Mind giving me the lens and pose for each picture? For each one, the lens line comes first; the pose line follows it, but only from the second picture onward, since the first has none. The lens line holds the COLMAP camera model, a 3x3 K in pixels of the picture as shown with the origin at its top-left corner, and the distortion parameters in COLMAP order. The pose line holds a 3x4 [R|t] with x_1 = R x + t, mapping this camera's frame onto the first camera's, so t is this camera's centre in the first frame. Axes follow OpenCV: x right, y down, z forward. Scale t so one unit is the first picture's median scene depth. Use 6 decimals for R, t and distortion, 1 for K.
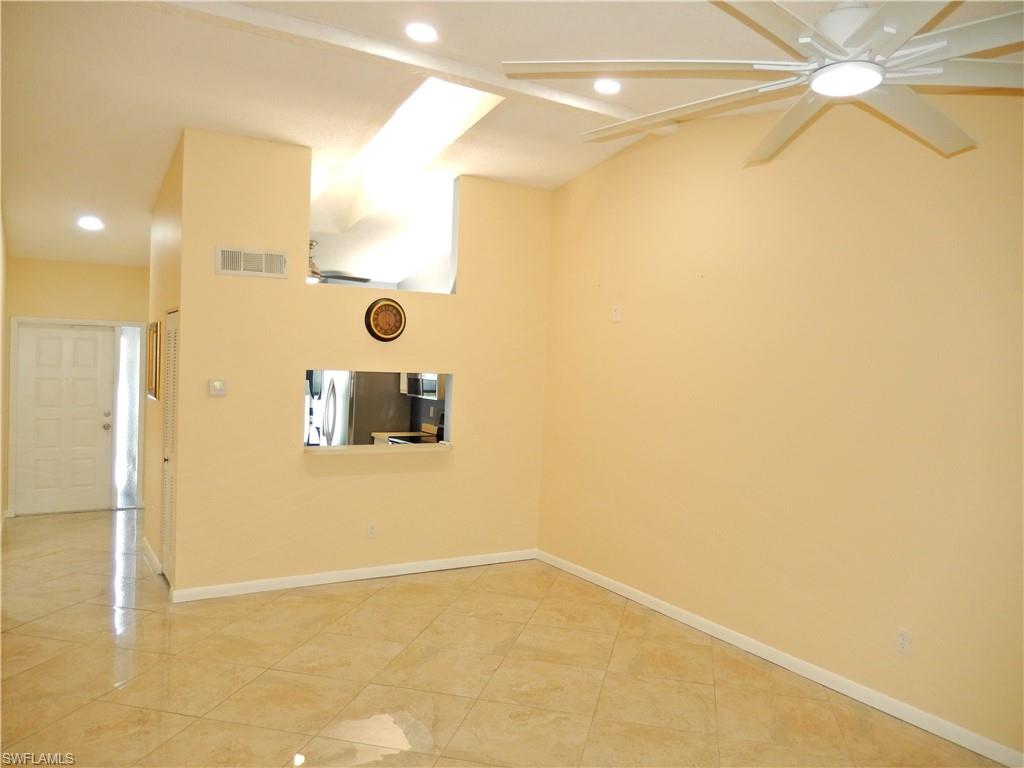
lens RADIAL K [[762.6, 0, 510.5], [0, 762.6, 381.6], [0, 0, 1]] dist [-0.002826, -0.007258]
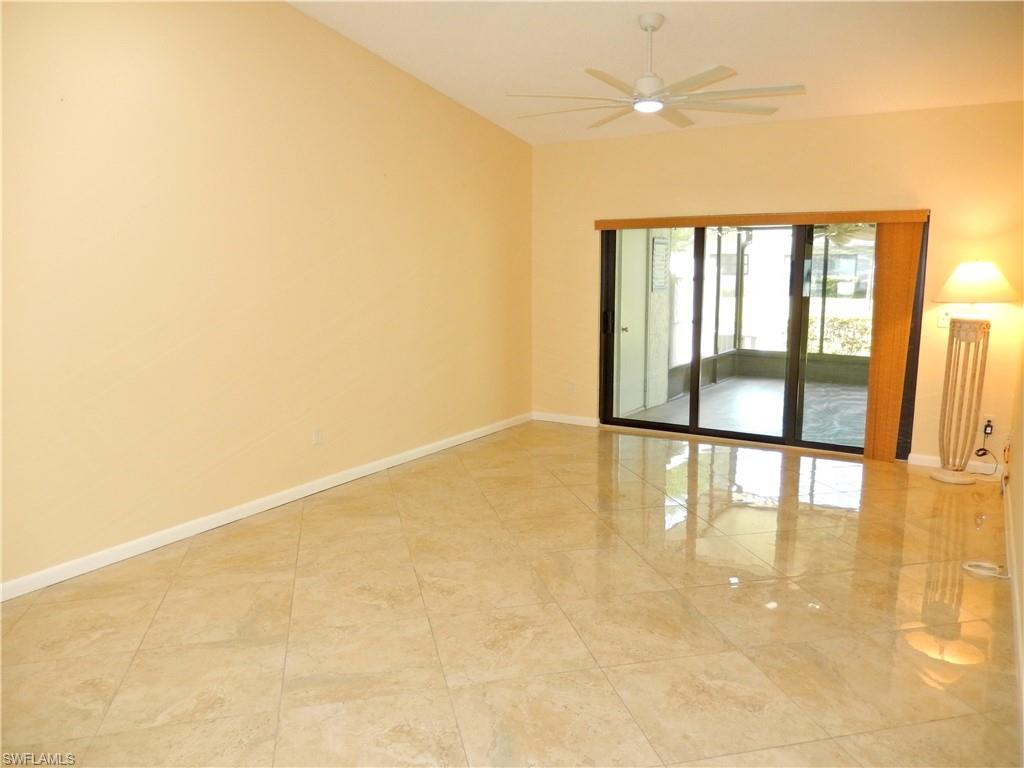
lens RADIAL K [[778.5, 0, 503.6], [0, 778.5, 382.5], [0, 0, 1]] dist [-0.006269, -0.001127]
pose [[-0.445962, -0.172505, 0.878271, -0.610731], [0.018111, 0.979311, 0.201547, -0.016791], [-0.894869, 0.105788, -0.433612, 0.957414]]
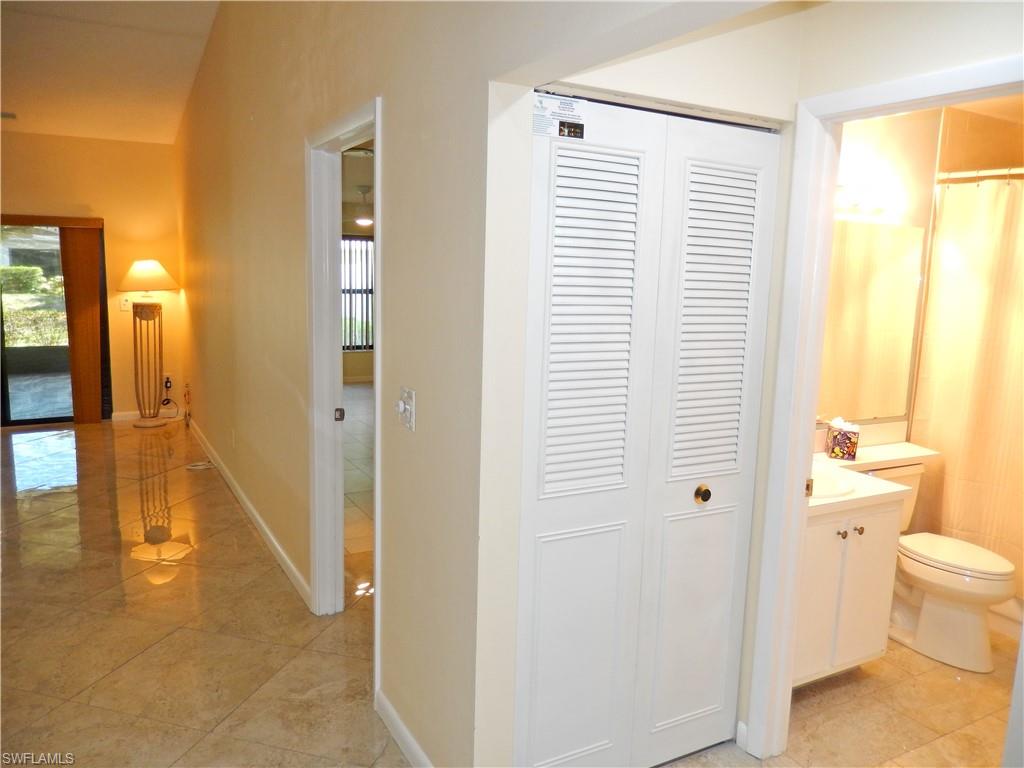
lens RADIAL K [[762.6, 0, 510.5], [0, 762.6, 381.6], [0, 0, 1]] dist [-0.002826, -0.007258]
pose [[-0.997907, -0.057024, 0.030508, -0.663206], [-0.050701, 0.982660, 0.178351, -0.017667], [-0.040150, 0.176430, -0.983494, 1.281858]]
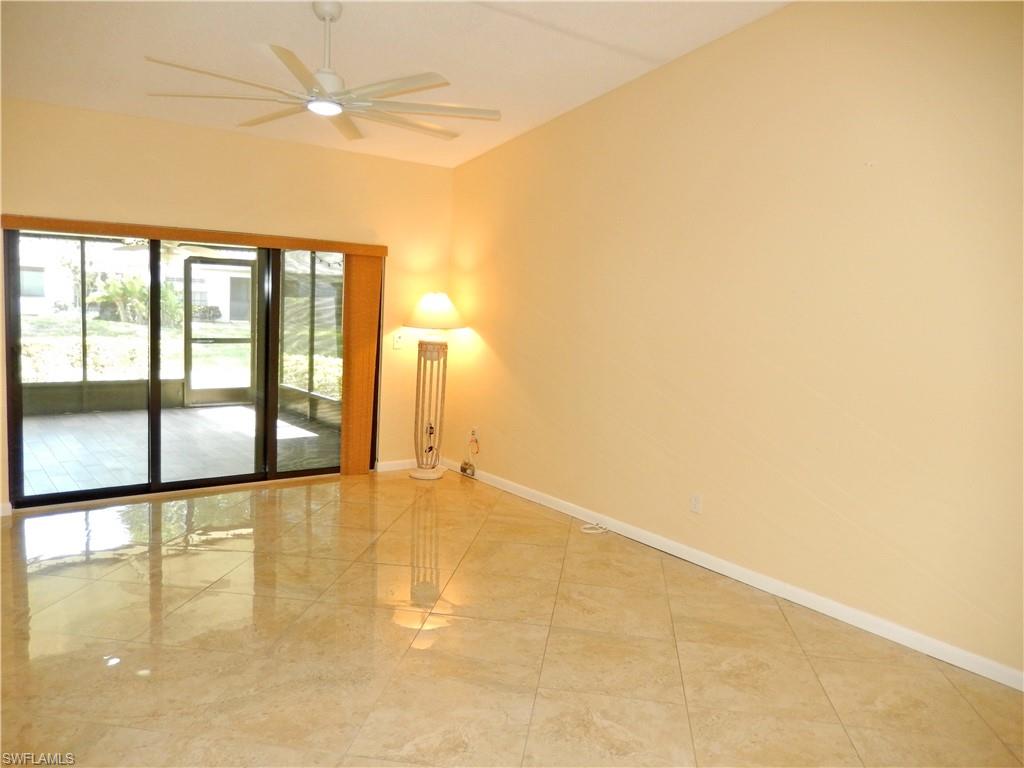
lens RADIAL K [[774.3, 0, 510.3], [0, 774.3, 399.2], [0, 0, 1]] dist [-0.005995, 0.002612]
pose [[-0.991445, -0.069409, -0.110537, 0.044237], [-0.087485, 0.981874, 0.168137, -0.008513], [0.096863, 0.176369, -0.979547, 1.189619]]
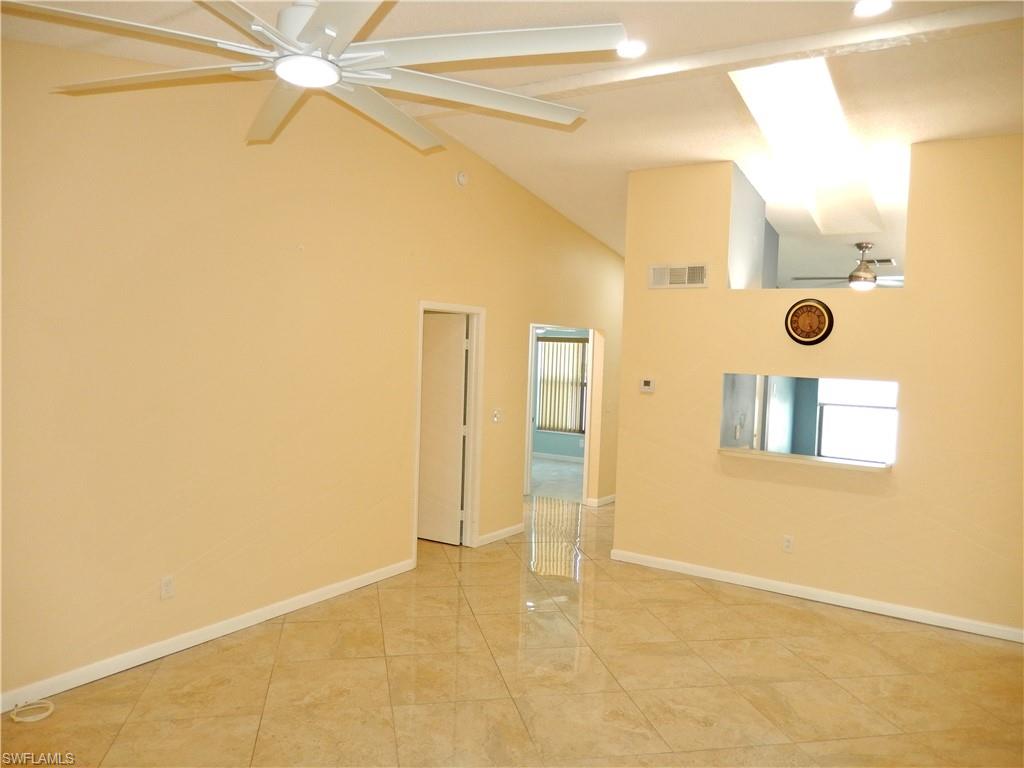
lens RADIAL K [[762.6, 0, 510.5], [0, 762.6, 381.6], [0, 0, 1]] dist [-0.002826, -0.007258]
pose [[0.438457, 0.024372, -0.898422, 0.588475], [-0.050744, 0.998709, 0.002328, 0.009542], [0.897319, 0.044569, 0.439128, 0.301389]]
